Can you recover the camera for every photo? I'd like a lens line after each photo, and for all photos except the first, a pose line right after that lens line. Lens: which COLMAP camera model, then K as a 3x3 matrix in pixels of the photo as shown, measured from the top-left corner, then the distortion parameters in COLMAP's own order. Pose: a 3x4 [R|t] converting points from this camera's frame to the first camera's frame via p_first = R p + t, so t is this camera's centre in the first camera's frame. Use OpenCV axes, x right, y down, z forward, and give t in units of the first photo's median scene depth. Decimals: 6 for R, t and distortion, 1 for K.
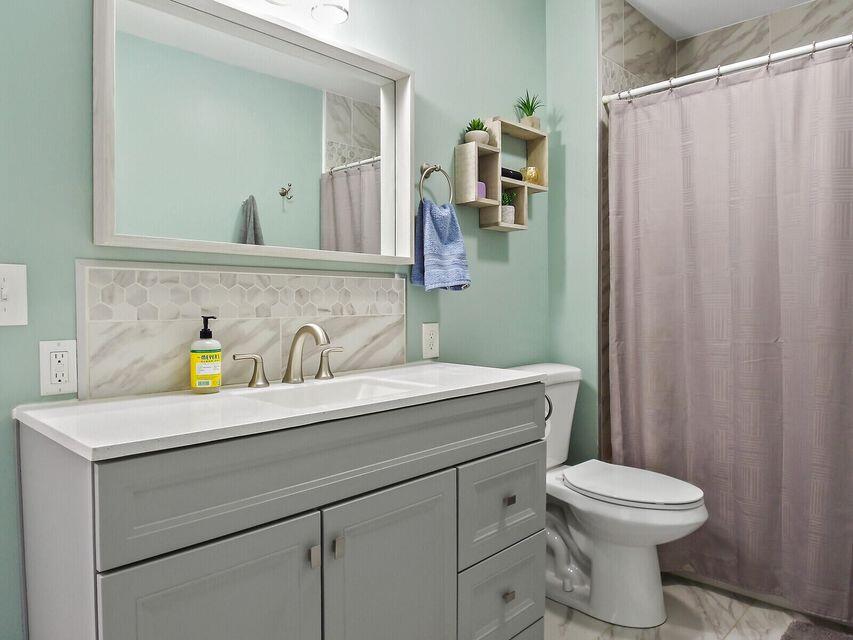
lens RADIAL K [[589.5, 0, 421.8], [0, 589.5, 326.6], [0, 0, 1]] dist [0.022211, -0.039648]
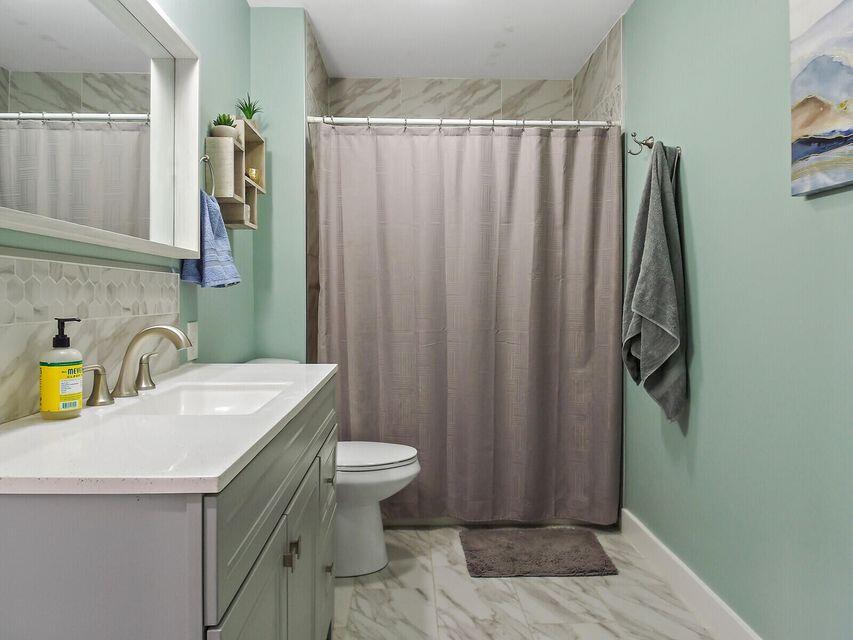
lens RADIAL K [[589.5, 0, 426.1], [0, 589.5, 314.3], [0, 0, 1]] dist [0.022211, -0.039648]
pose [[0.690678, -0.013359, 0.723039, -0.425215], [0.022642, 0.999739, -0.003157, -0.006984], [-0.722808, 0.018552, 0.690800, 0.088383]]
